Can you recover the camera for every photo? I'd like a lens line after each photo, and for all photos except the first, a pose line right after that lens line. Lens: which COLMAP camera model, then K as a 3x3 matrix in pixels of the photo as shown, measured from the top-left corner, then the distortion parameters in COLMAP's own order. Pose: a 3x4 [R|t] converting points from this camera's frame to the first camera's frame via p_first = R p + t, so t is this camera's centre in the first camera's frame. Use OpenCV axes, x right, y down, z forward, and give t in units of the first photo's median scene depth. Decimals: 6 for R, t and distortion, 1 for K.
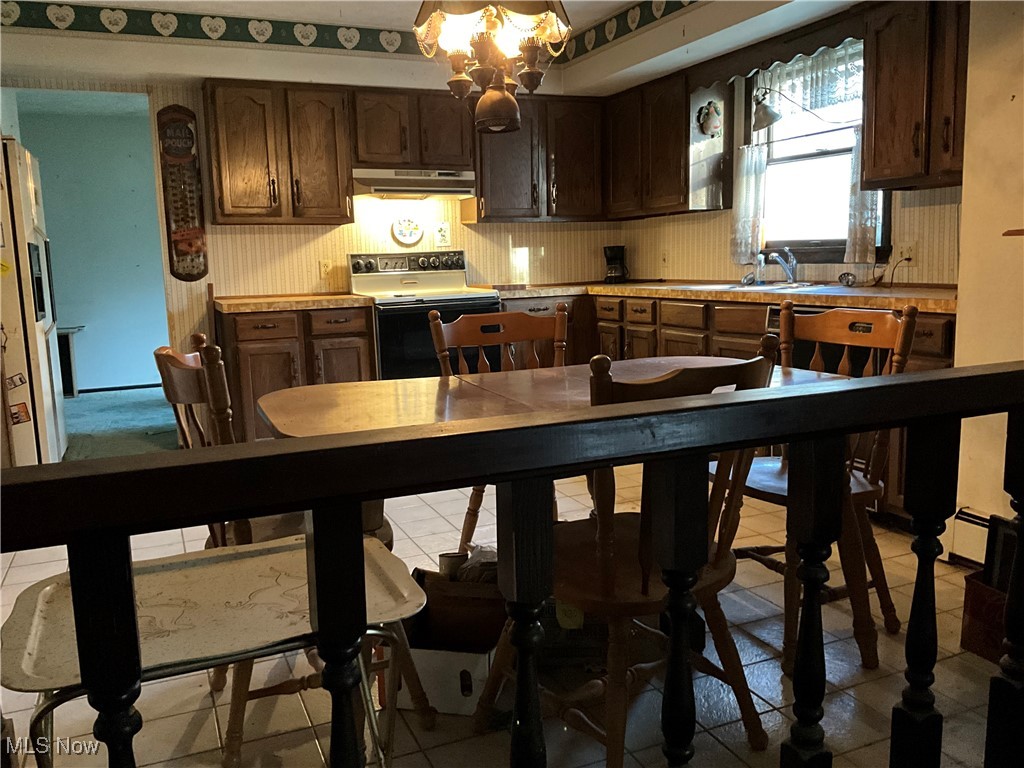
lens RADIAL K [[846.4, 0, 507.1], [0, 846.4, 380.7], [0, 0, 1]] dist [0.119979, -0.239826]
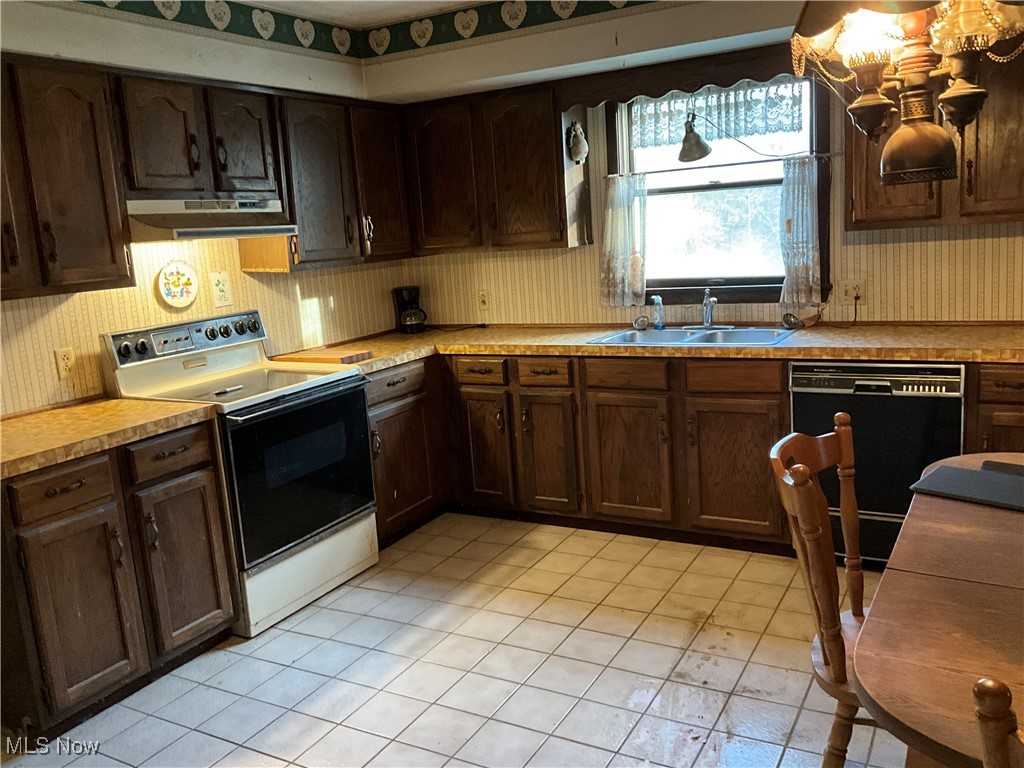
lens RADIAL K [[846.4, 0, 507.1], [0, 846.4, 380.7], [0, 0, 1]] dist [0.119979, -0.239826]
pose [[0.798913, -0.132547, 0.586660, -0.341494], [0.131000, 0.990344, 0.045358, -0.111150], [-0.587007, 0.040615, 0.808562, 0.342336]]
